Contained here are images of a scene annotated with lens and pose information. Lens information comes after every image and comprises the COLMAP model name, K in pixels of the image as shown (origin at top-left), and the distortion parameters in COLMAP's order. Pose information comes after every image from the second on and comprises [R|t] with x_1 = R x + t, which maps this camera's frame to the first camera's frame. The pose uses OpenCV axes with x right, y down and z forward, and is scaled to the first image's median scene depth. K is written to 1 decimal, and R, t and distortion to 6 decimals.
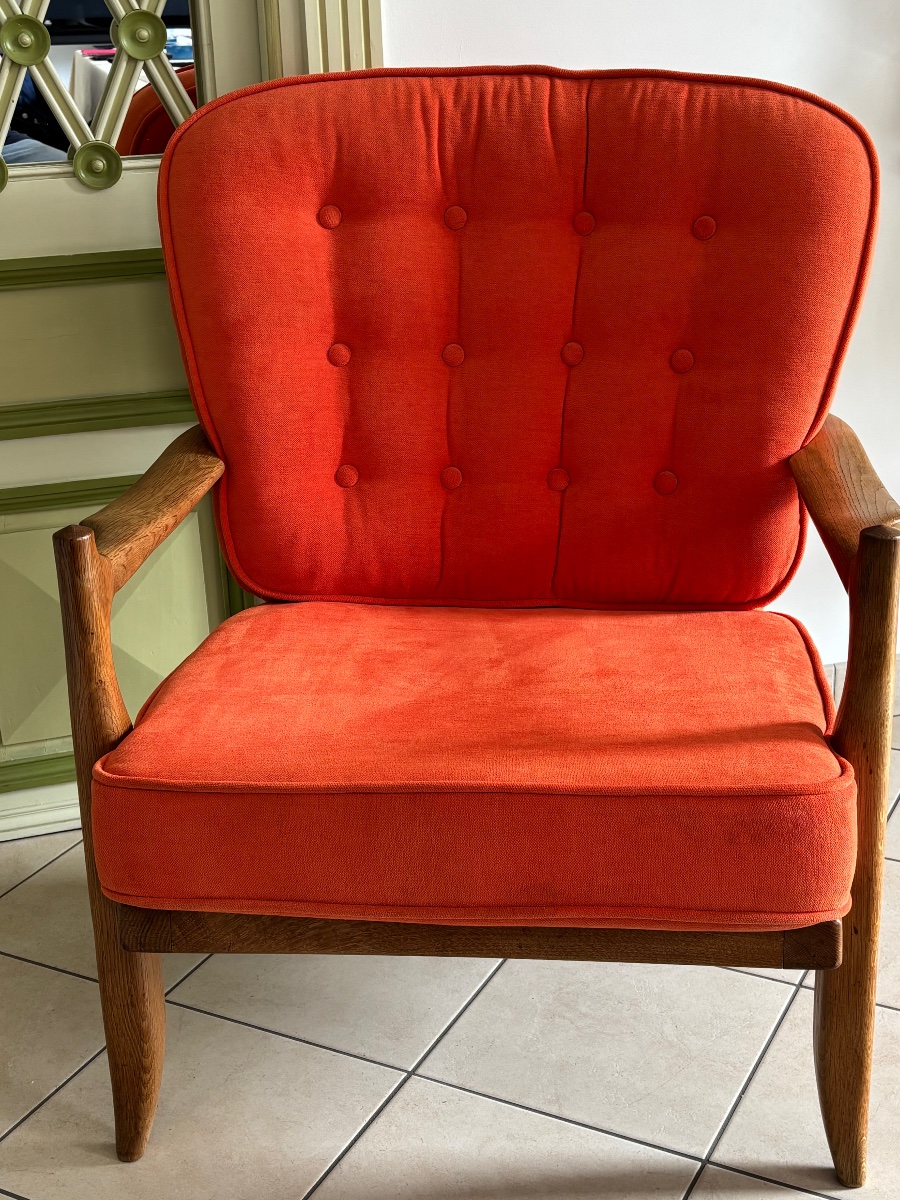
lens RADIAL K [[1640.1, 0, 456.8], [0, 1640.1, 596.0], [0, 0, 1]] dist [0.153056, -0.482376]
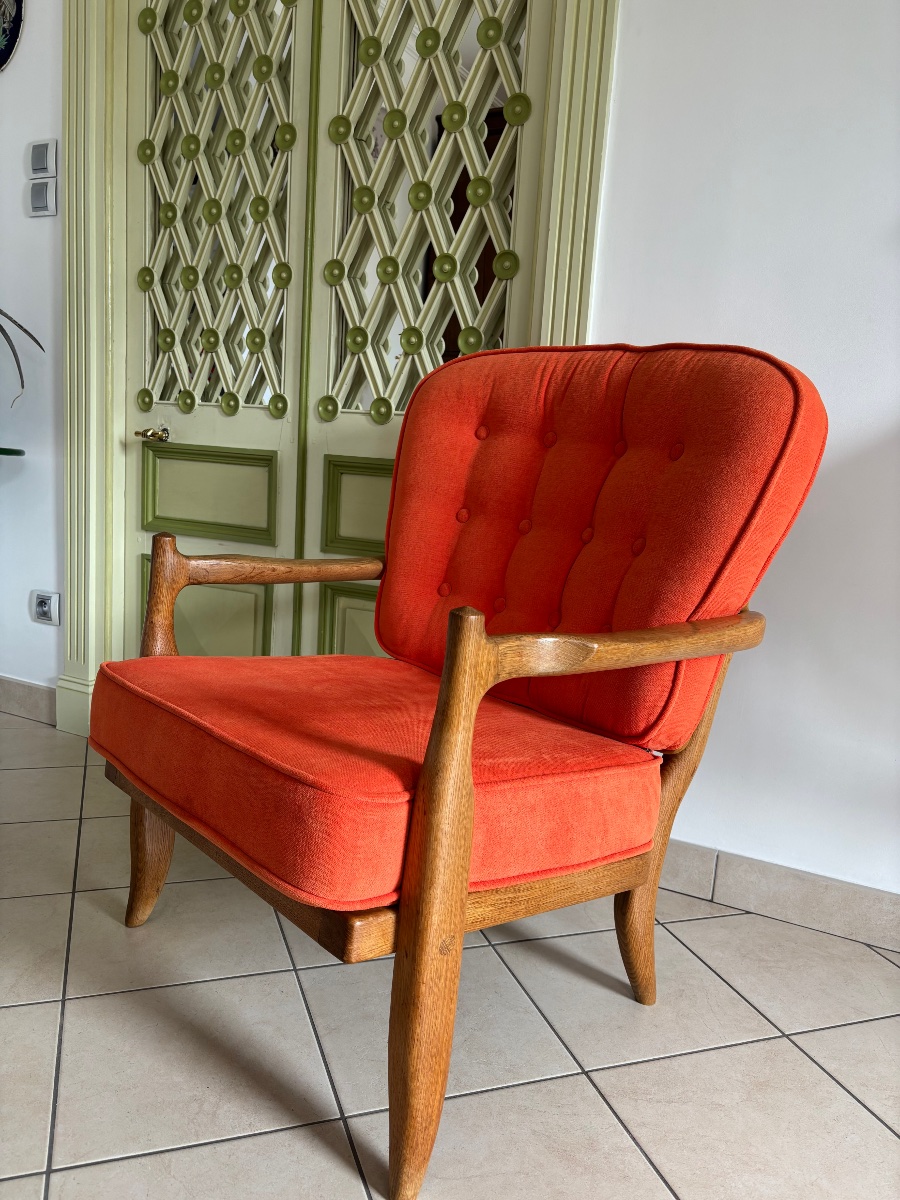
lens RADIAL K [[917.0, 0, 450.0], [0, 917.0, 600.0], [0, 0, 1]] dist [0.037993, -0.046841]
pose [[0.731703, 0.183058, -0.656582, 0.529541], [-0.318150, 0.943618, -0.091466, 0.013104], [0.602819, 0.275817, 0.748688, 0.383532]]
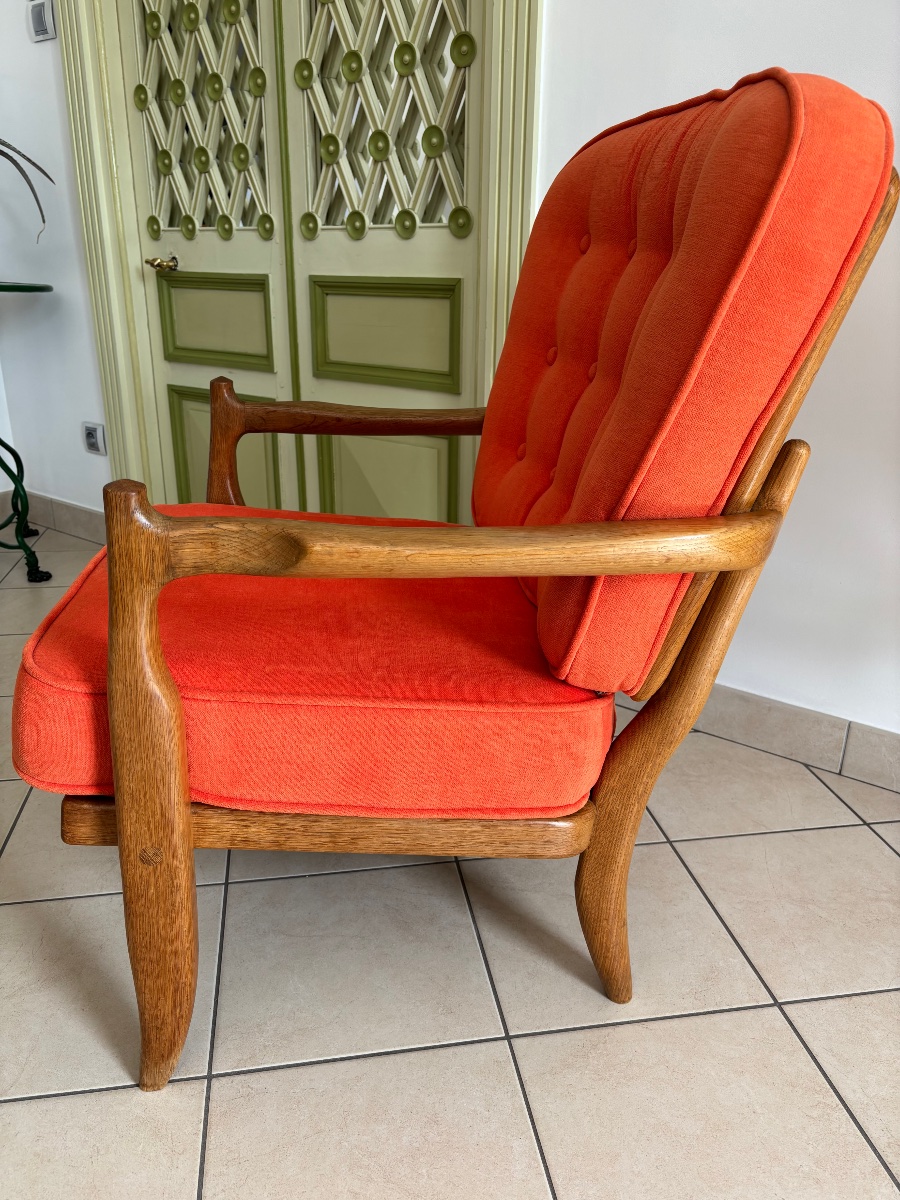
lens RADIAL K [[917.0, 0, 450.0], [0, 917.0, 600.0], [0, 0, 1]] dist [0.037993, -0.046841]
pose [[0.608803, 0.309558, -0.730433, 0.692993], [-0.308135, 0.940708, 0.141847, -0.053549], [0.731035, 0.138715, 0.668092, 0.523868]]
